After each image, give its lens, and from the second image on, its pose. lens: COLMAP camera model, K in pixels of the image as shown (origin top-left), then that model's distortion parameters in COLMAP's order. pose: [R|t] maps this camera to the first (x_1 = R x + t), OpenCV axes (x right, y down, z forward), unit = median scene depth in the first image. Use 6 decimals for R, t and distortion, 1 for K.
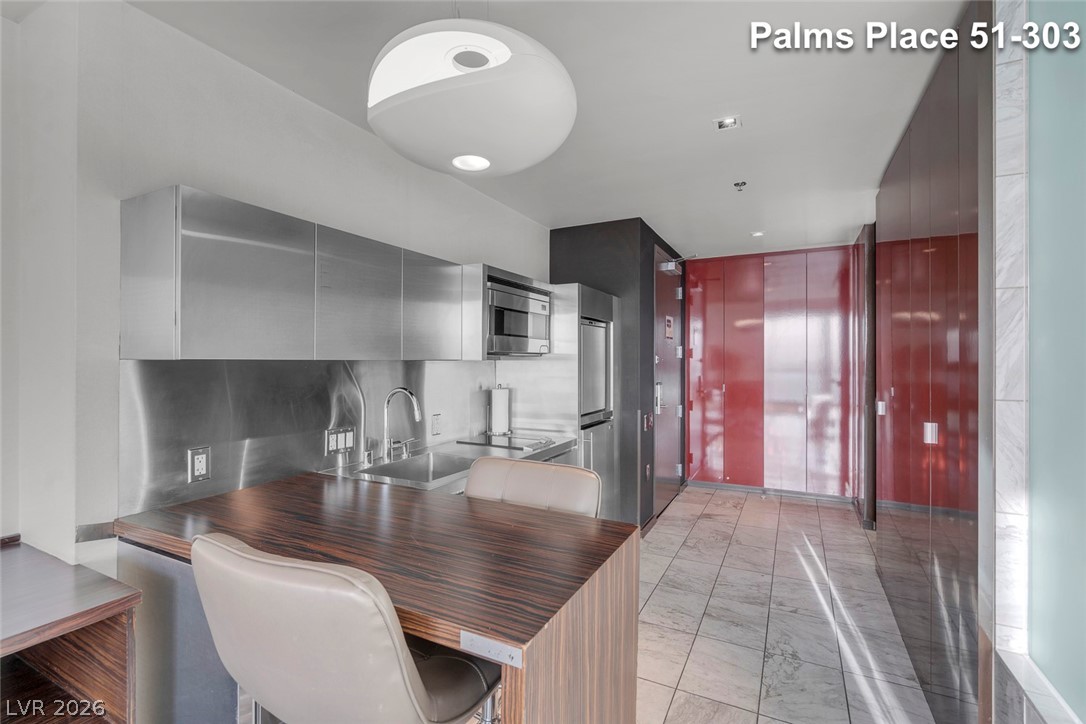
lens RADIAL K [[493.9, 0, 539.7], [0, 493.9, 361.2], [0, 0, 1]] dist [-0.002925, 0.000739]
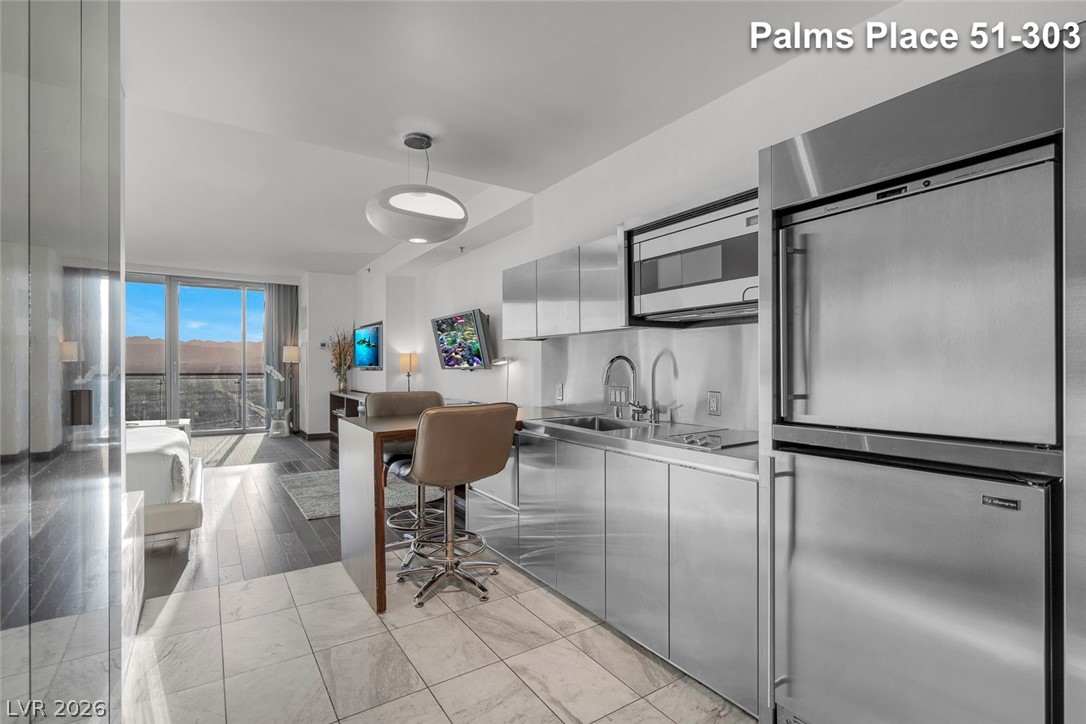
lens RADIAL K [[493.9, 0, 525.5], [0, 493.9, 365.8], [0, 0, 1]] dist [-0.002925, 0.000739]
pose [[-0.494941, -0.002838, -0.868922, 0.722471], [0.000133, 0.999994, -0.003342, 0.070760], [0.868926, -0.001770, -0.494938, 1.199036]]
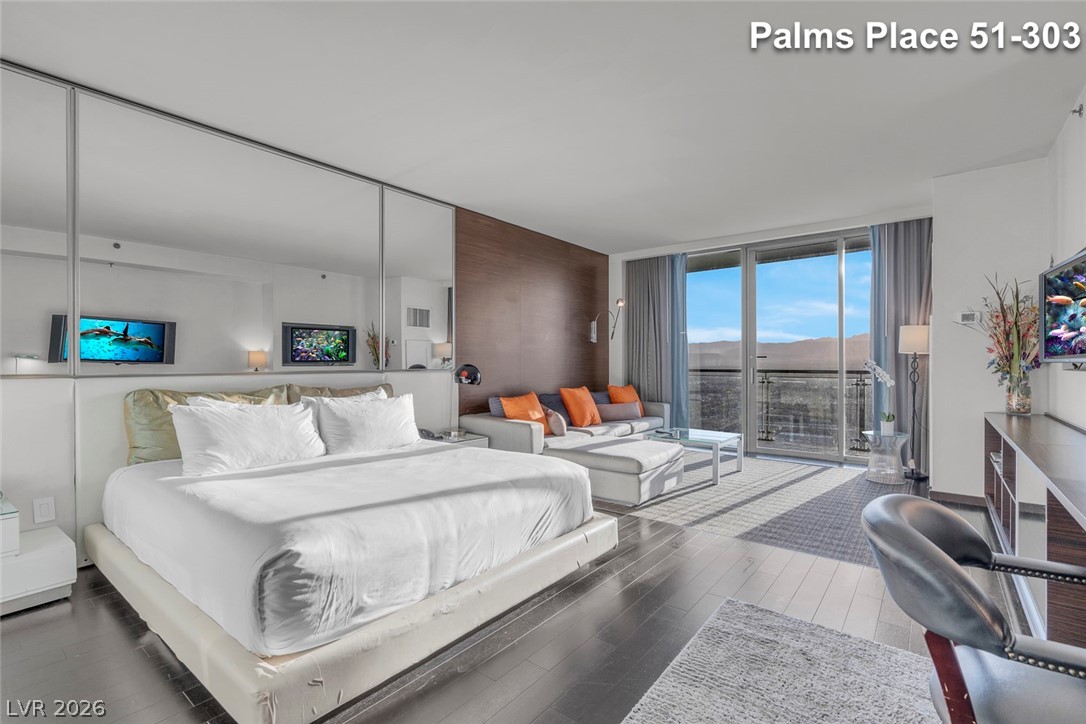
lens RADIAL K [[493.9, 0, 526.4], [0, 493.9, 366.0], [0, 0, 1]] dist [-0.002925, 0.000739]
pose [[-0.978074, -0.002335, 0.208243, -0.301912], [-0.000710, 0.999969, 0.007879, 0.069414], [-0.208255, 0.007559, -0.978045, 0.365235]]
